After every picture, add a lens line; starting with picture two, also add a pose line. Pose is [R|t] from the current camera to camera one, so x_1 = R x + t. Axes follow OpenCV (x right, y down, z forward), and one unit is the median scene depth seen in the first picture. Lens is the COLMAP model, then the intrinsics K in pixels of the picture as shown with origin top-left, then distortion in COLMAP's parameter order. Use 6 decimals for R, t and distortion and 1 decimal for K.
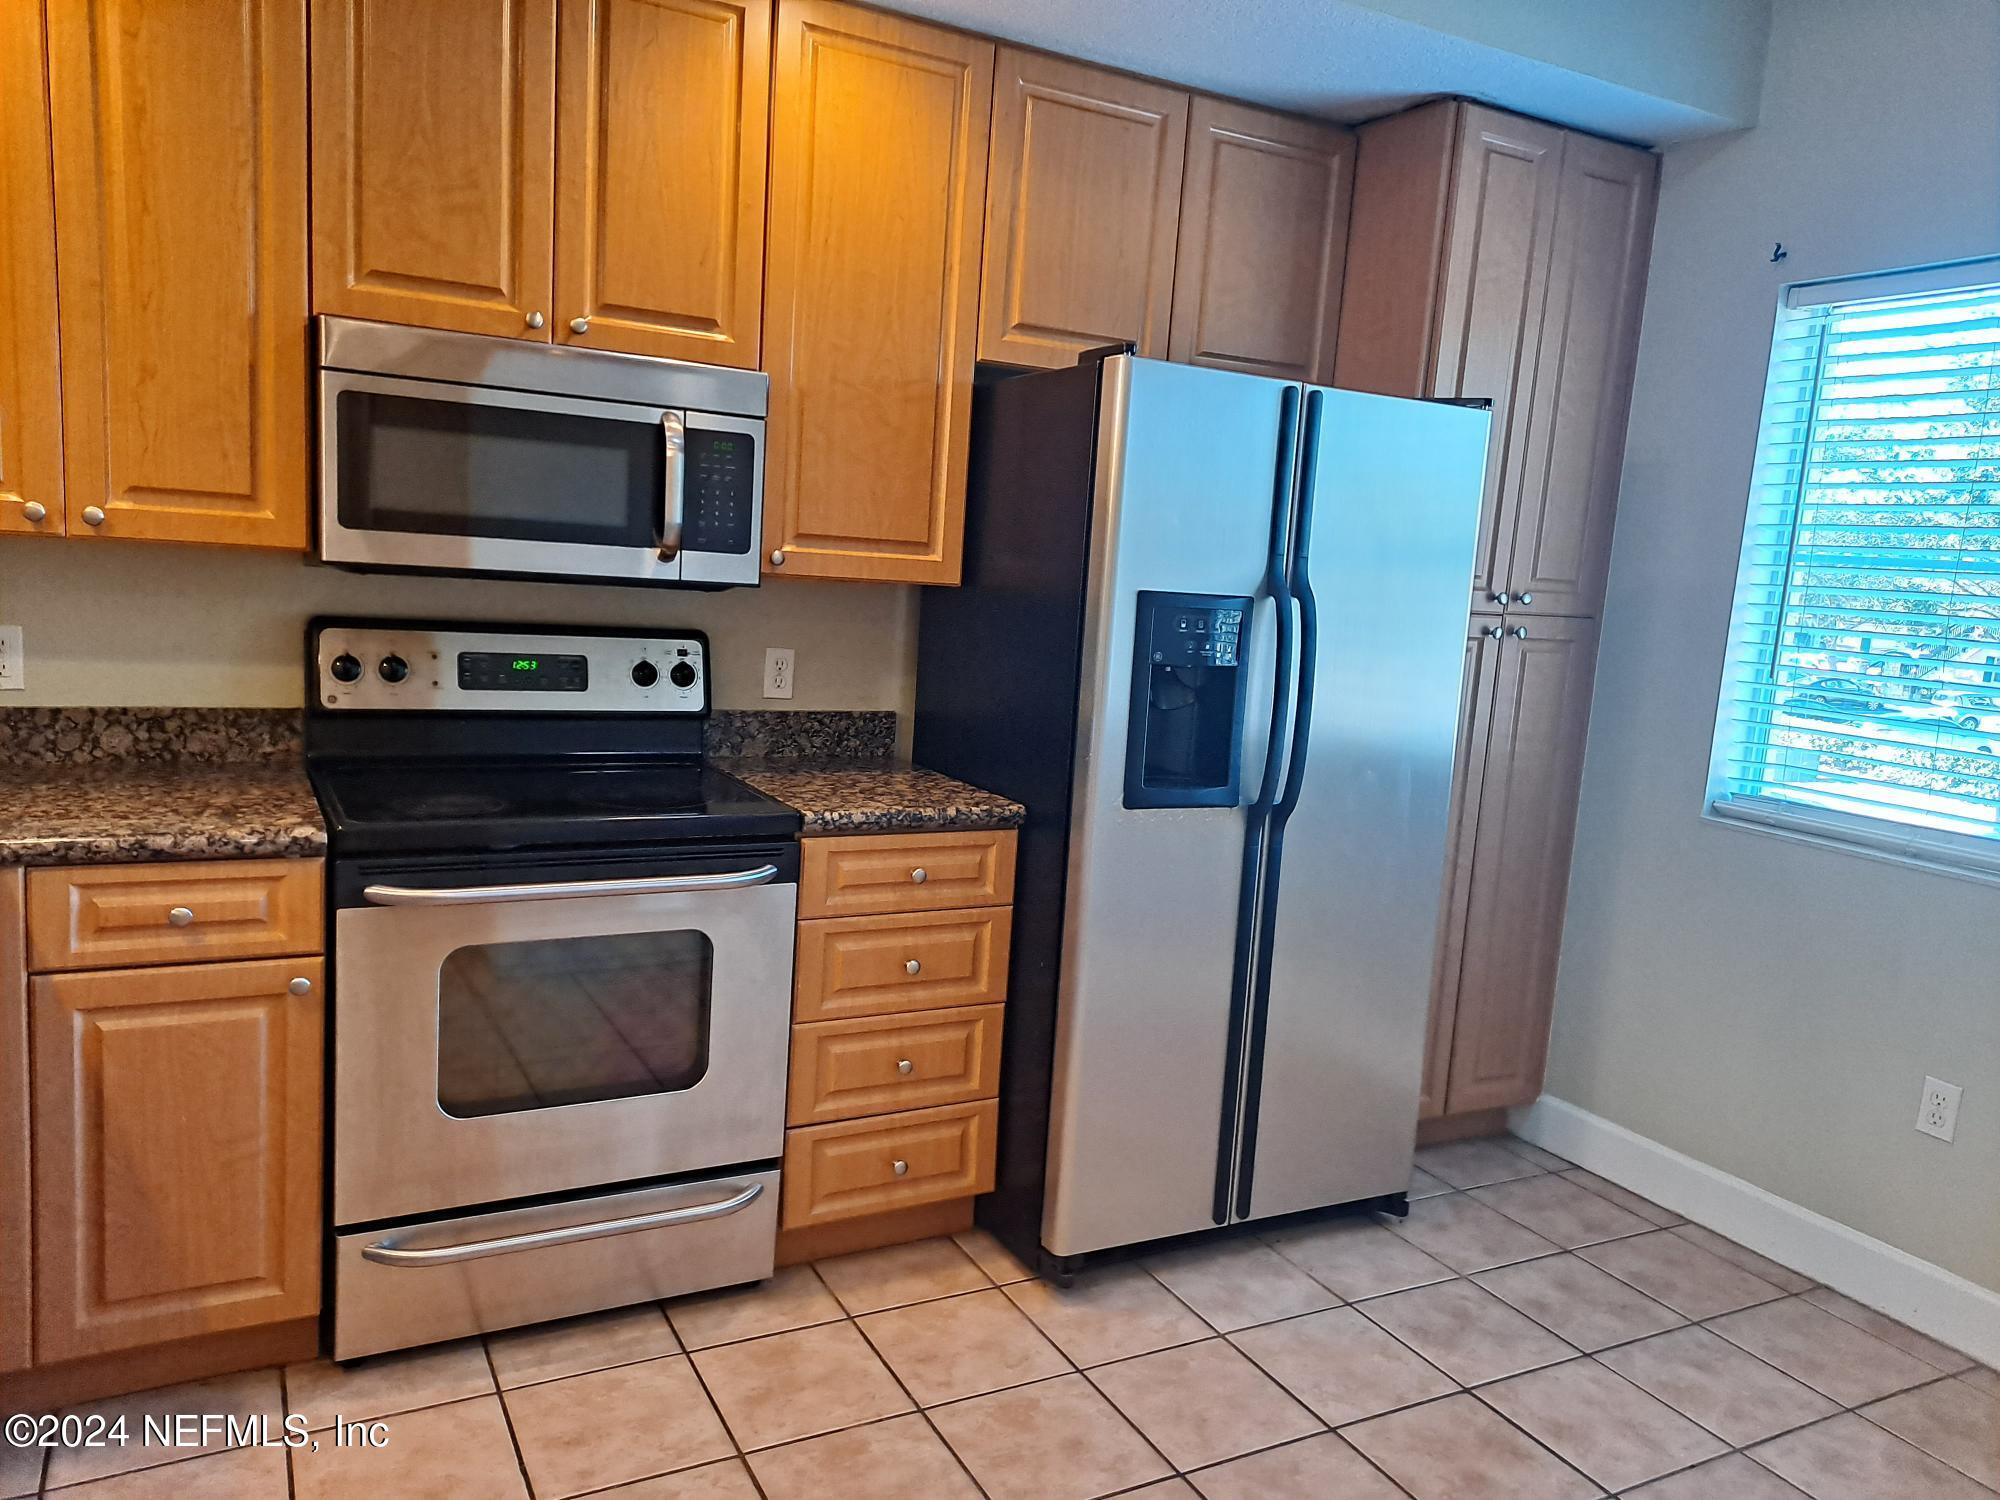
lens RADIAL K [[1449.0, 0, 998.3], [0, 1449.0, 754.7], [0, 0, 1]] dist [0.084137, -0.087660]
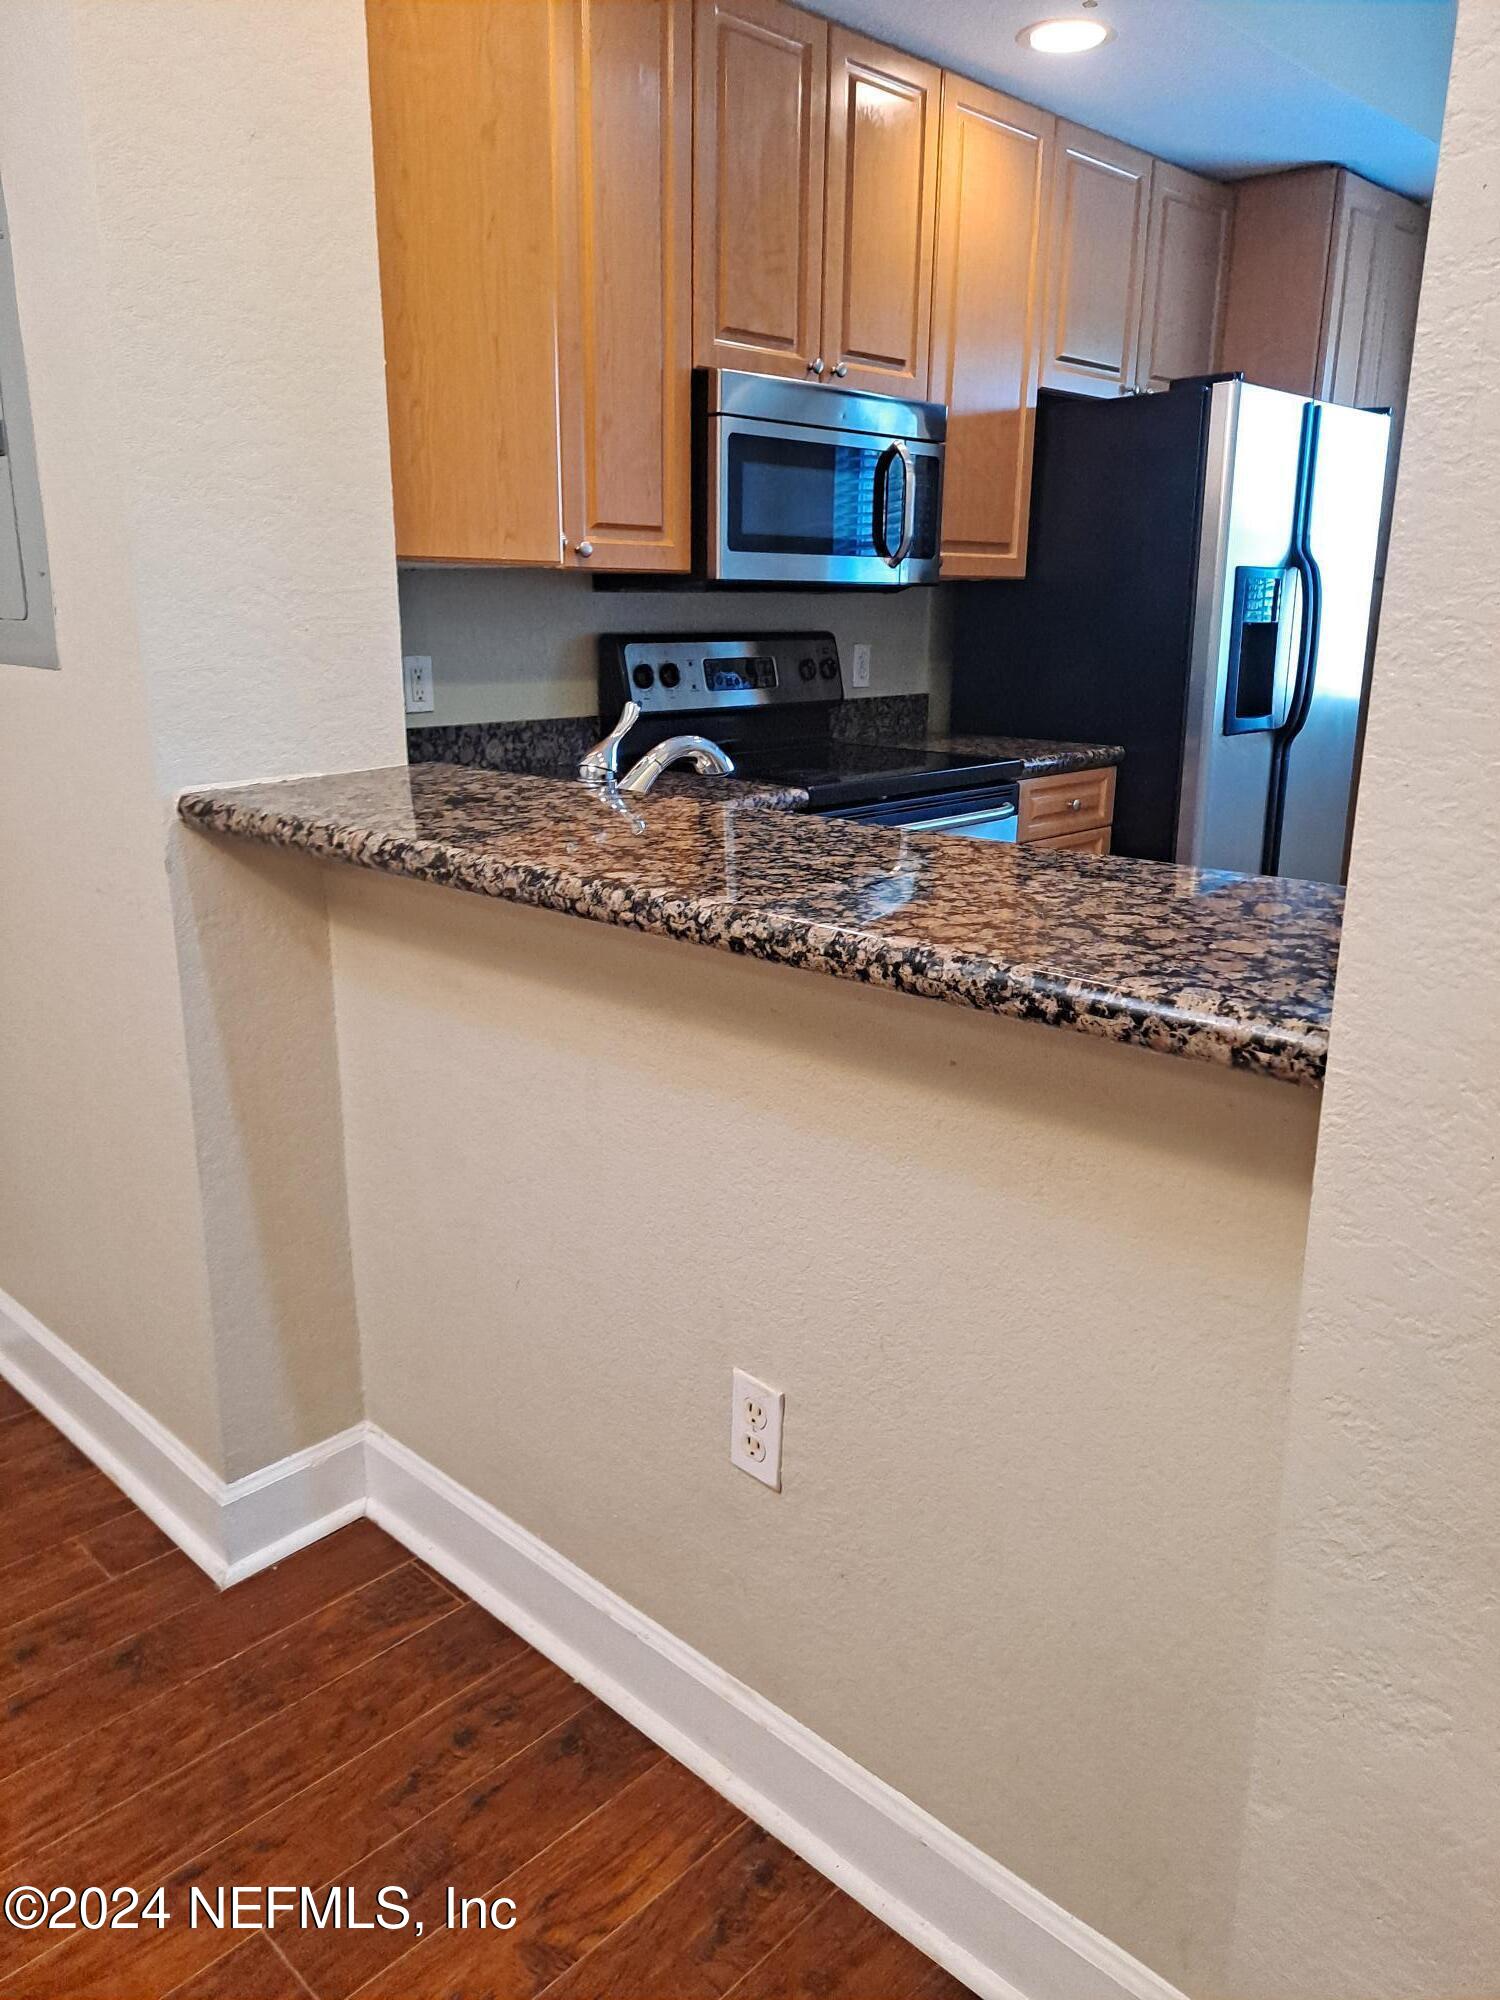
lens RADIAL K [[1460.3, 0, 743.6], [0, 1460.3, 998.1], [0, 0, 1]] dist [0.084081, -0.080271]
pose [[0.951300, -0.136936, 0.276183, -0.742836], [0.097931, 0.983756, 0.150445, 0.026836], [-0.292298, -0.116071, 0.949257, -0.195041]]
